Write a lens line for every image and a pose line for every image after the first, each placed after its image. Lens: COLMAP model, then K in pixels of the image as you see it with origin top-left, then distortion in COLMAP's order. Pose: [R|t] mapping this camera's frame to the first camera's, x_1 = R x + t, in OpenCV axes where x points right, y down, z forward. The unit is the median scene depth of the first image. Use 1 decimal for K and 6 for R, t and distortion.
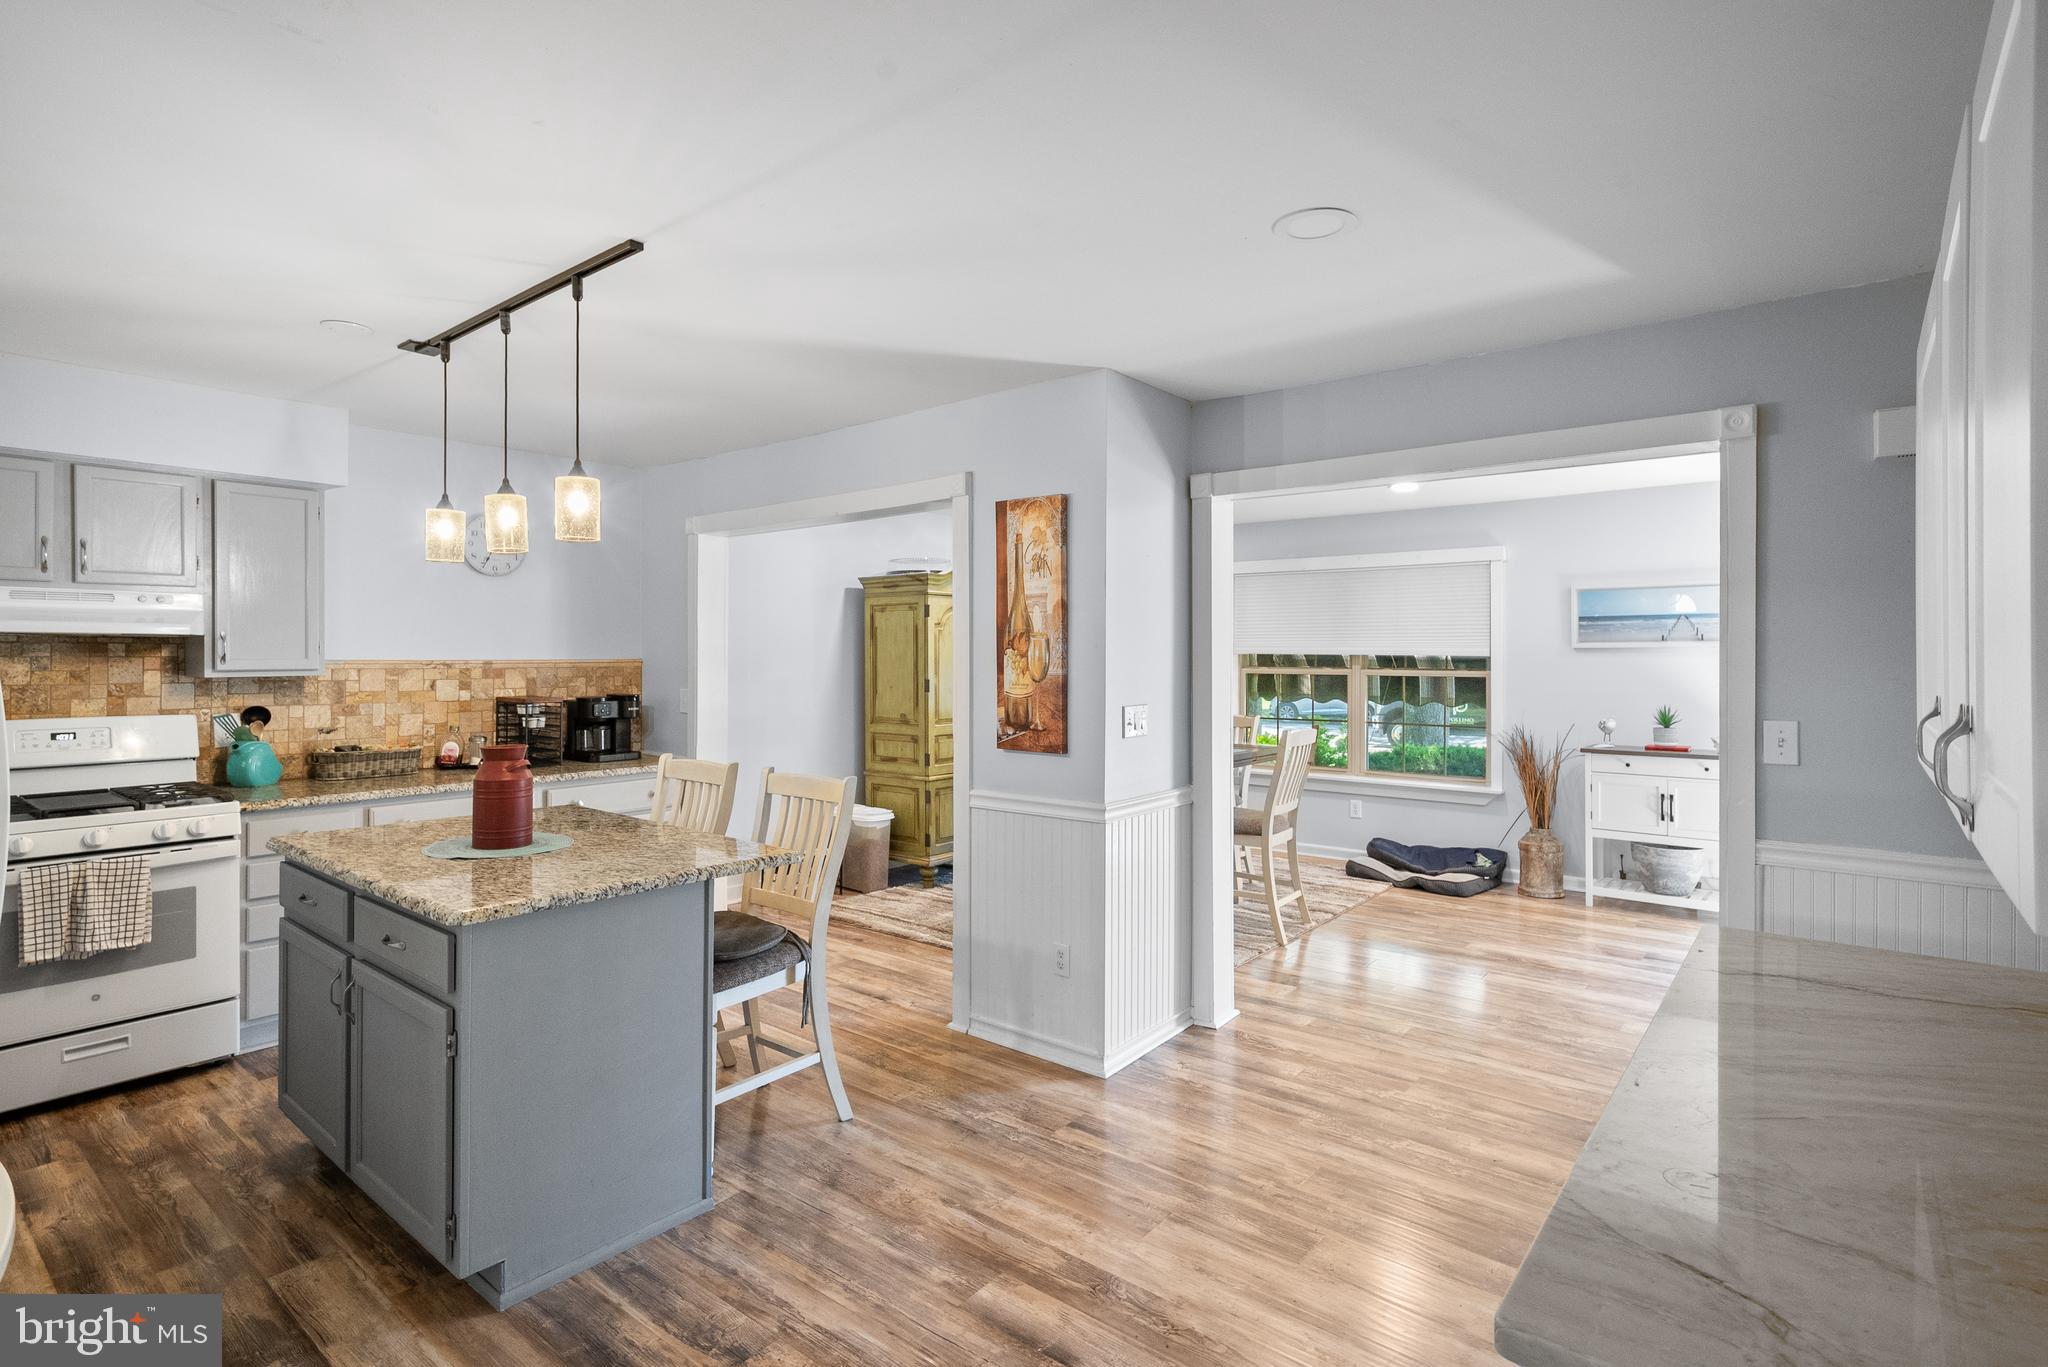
lens RADIAL K [[1019.3, 0, 1030.1], [0, 1019.3, 655.5], [0, 0, 1]] dist [-0.001118, 0.000991]
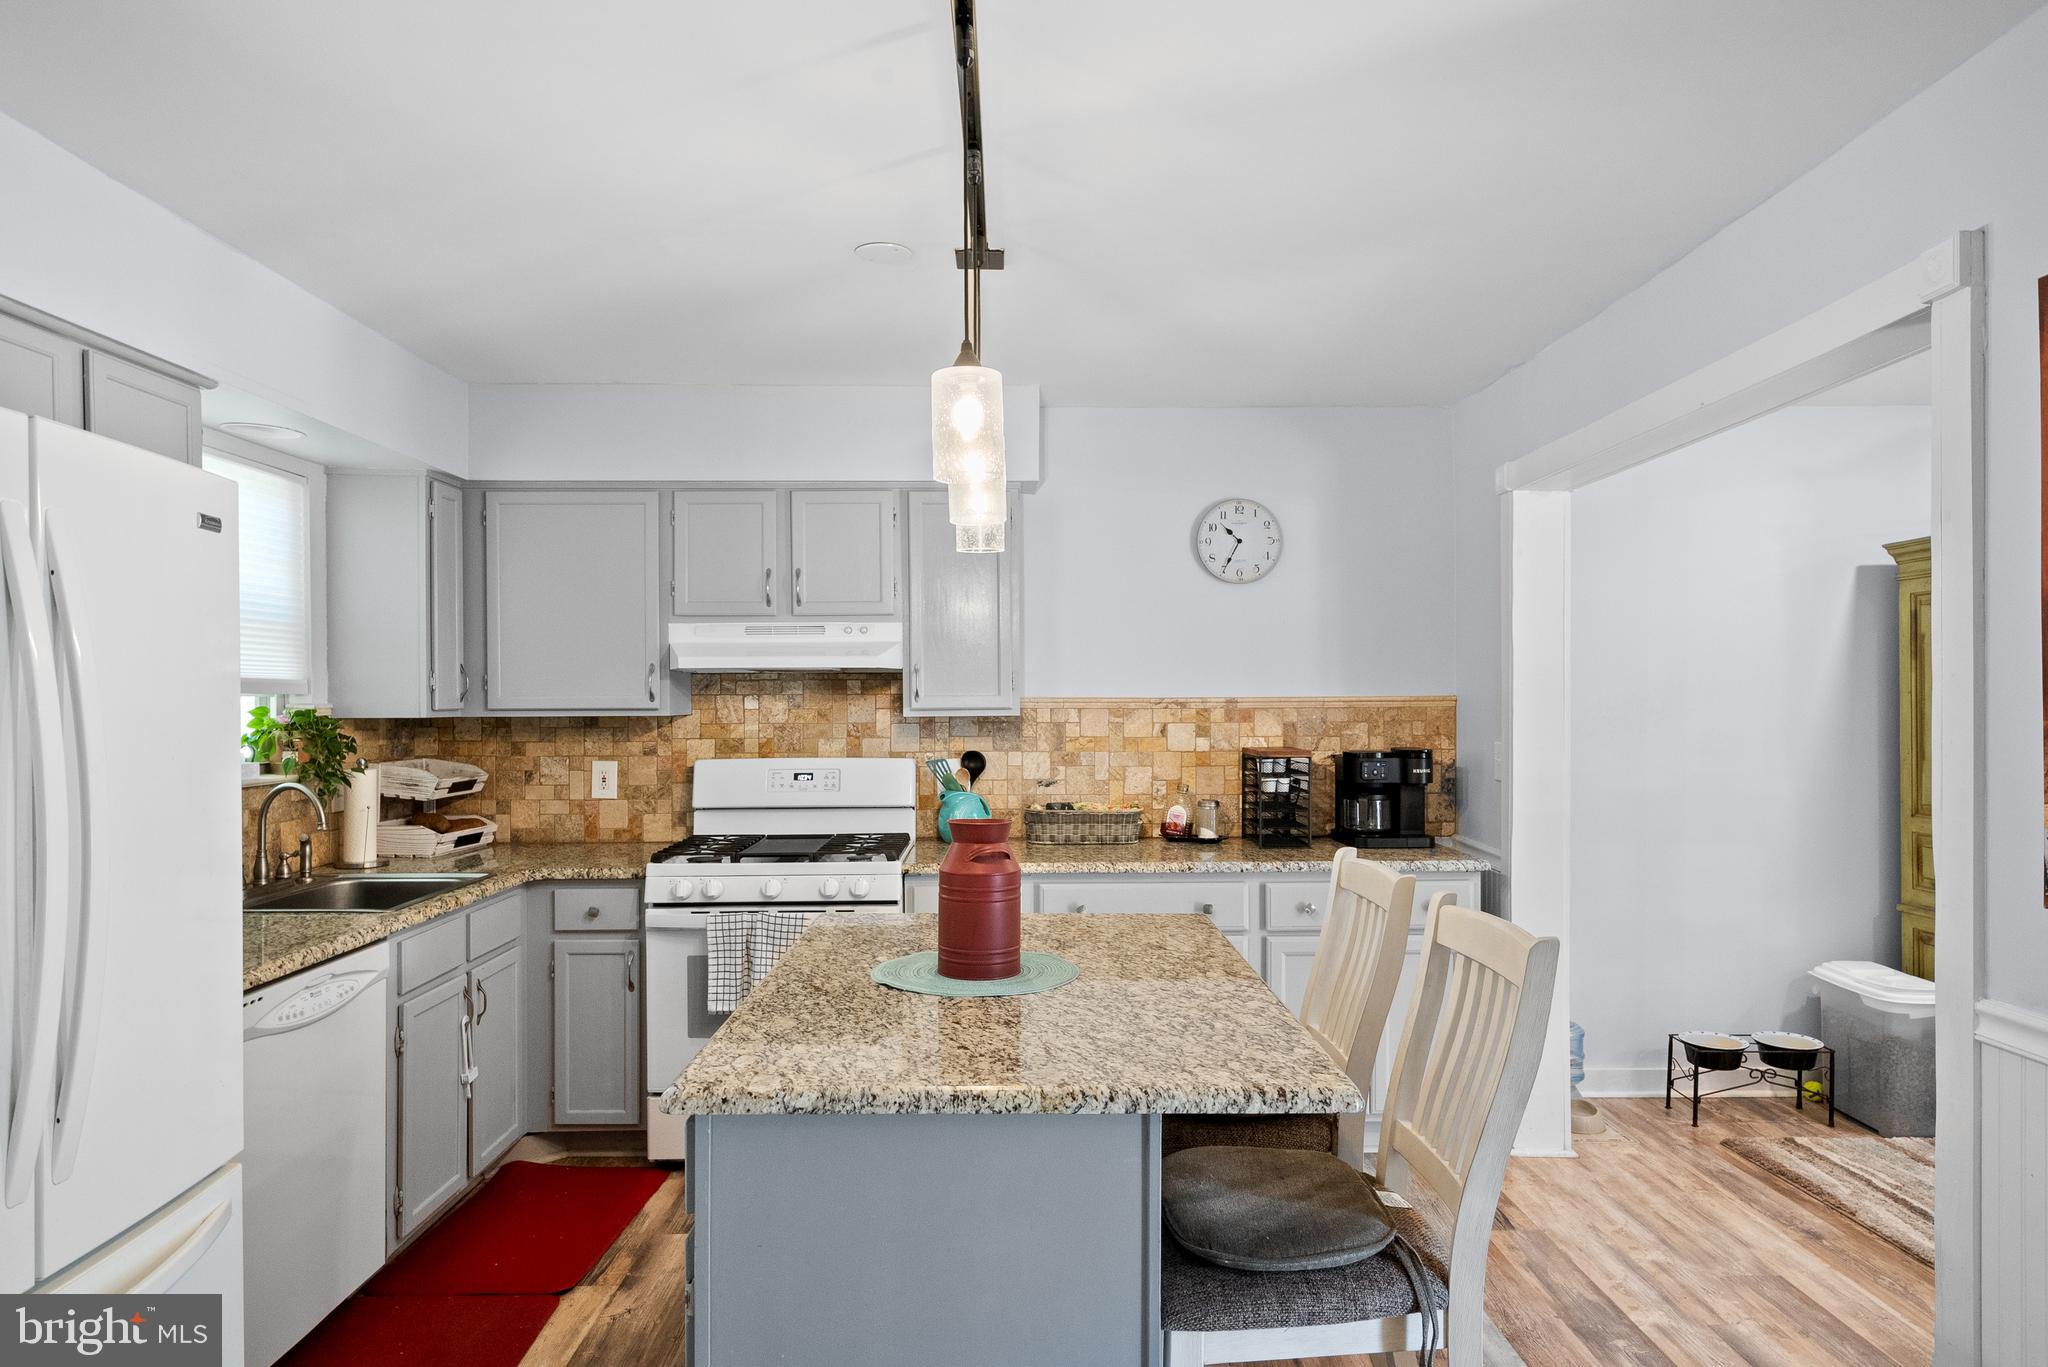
lens RADIAL K [[1244.9, 0, 1028.1], [0, 1244.9, 705.1], [0, 0, 1]] dist [0.007356, 0.002780]
pose [[0.639019, -0.002506, -0.769187, 0.074046], [0.004512, 0.999990, 0.000490, 0.009489], [0.769178, -0.003784, 0.639024, 0.325319]]
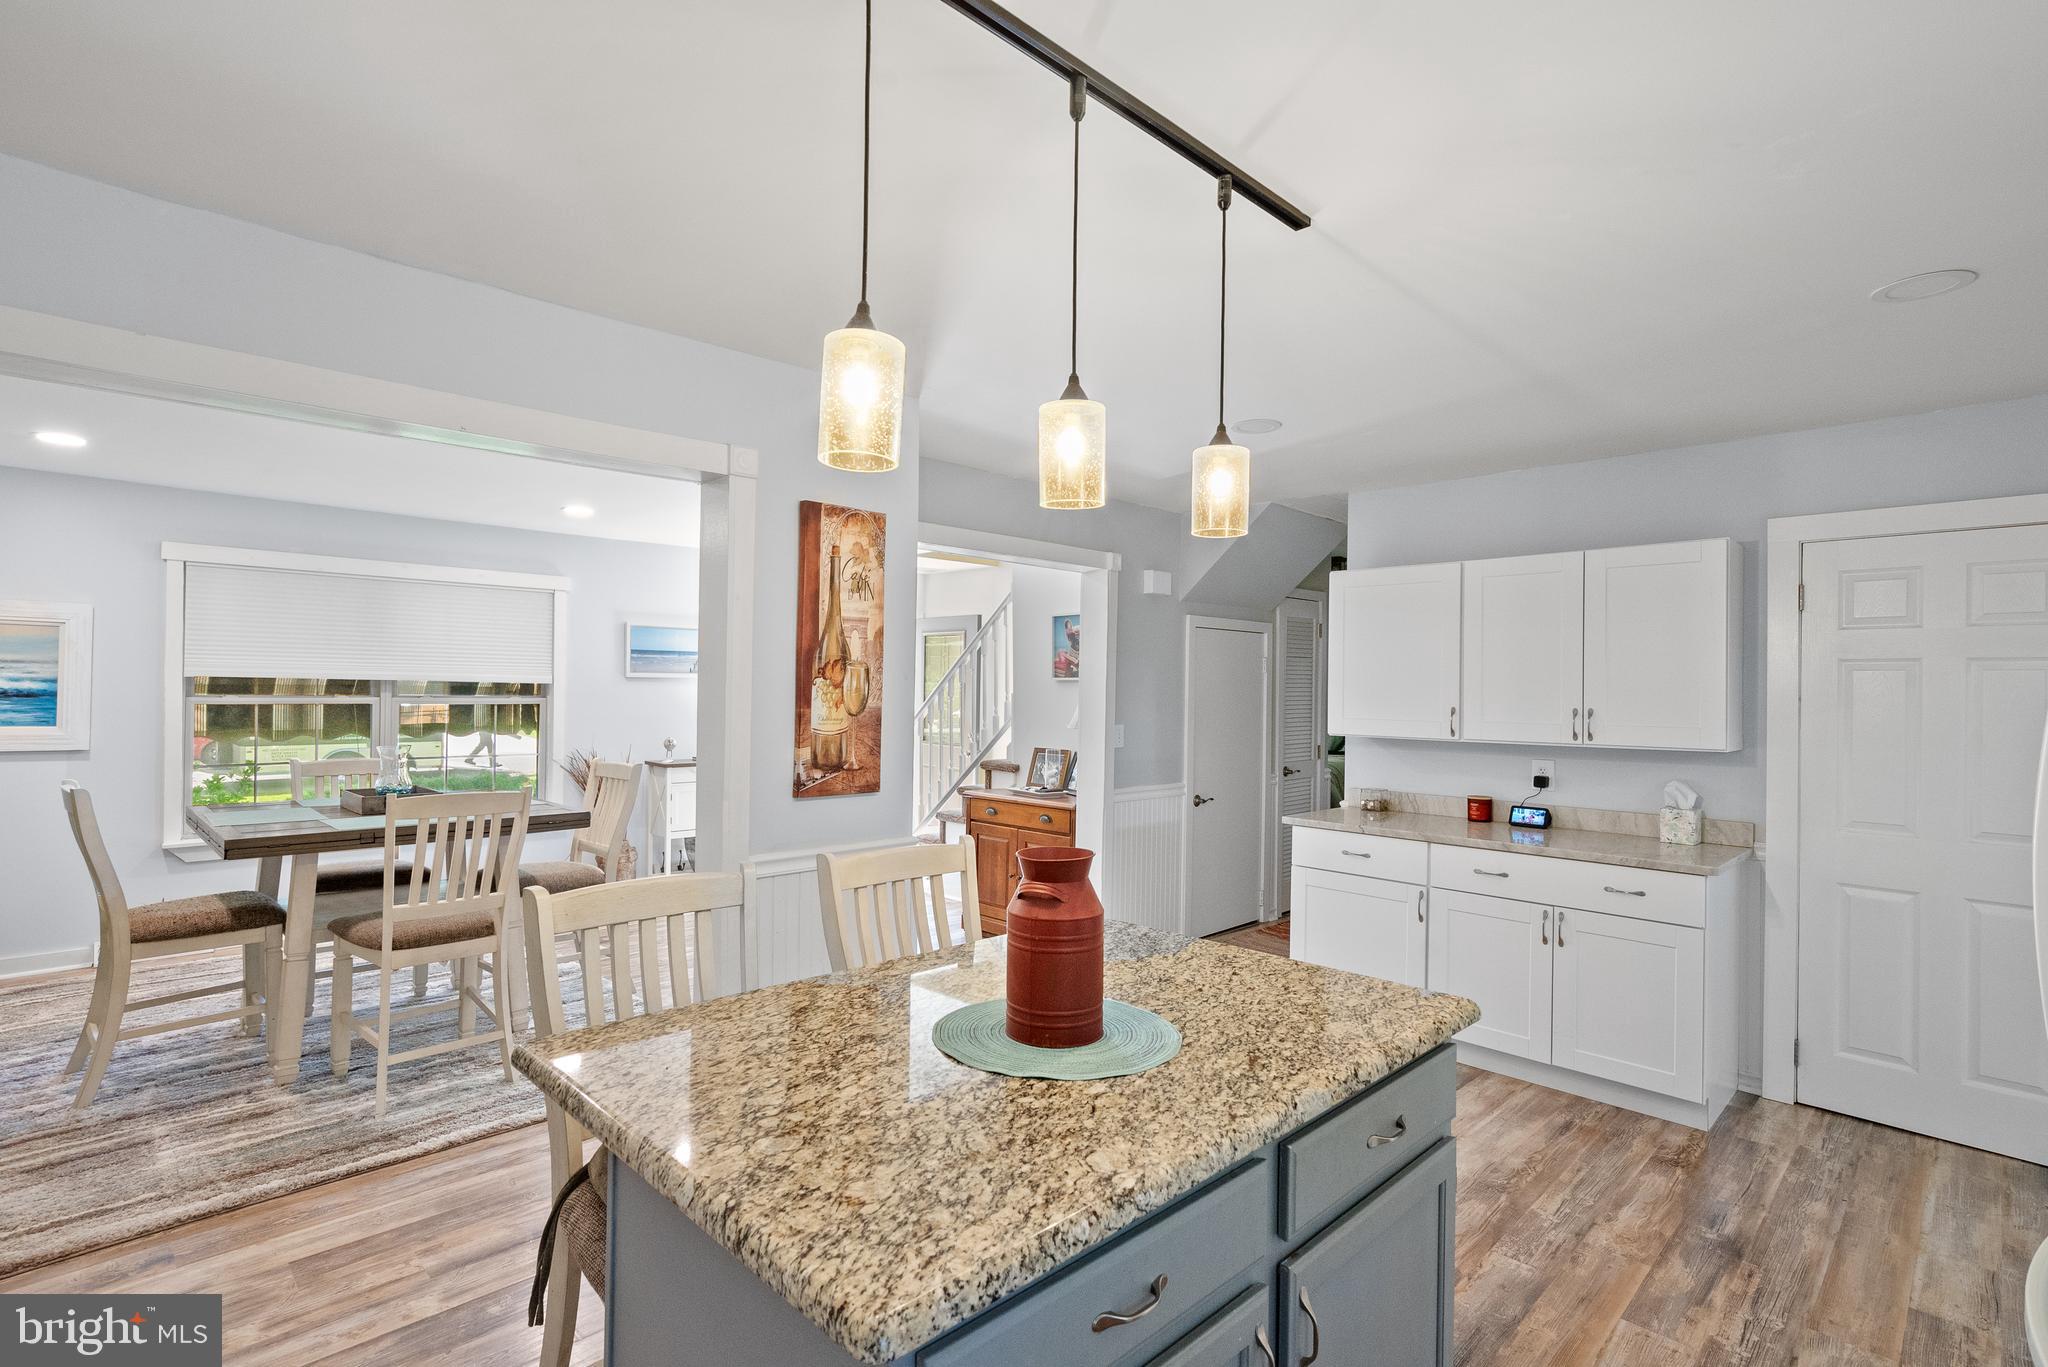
lens RADIAL K [[968.9, 0, 1027.0], [0, 968.9, 680.4], [0, 0, 1]] dist [-0.000956, 0.000441]
pose [[0.110769, 0.009297, 0.993803, -0.658821], [-0.011951, 0.999896, -0.008022, -0.000041], [-0.993774, -0.010988, 0.110869, 0.605448]]
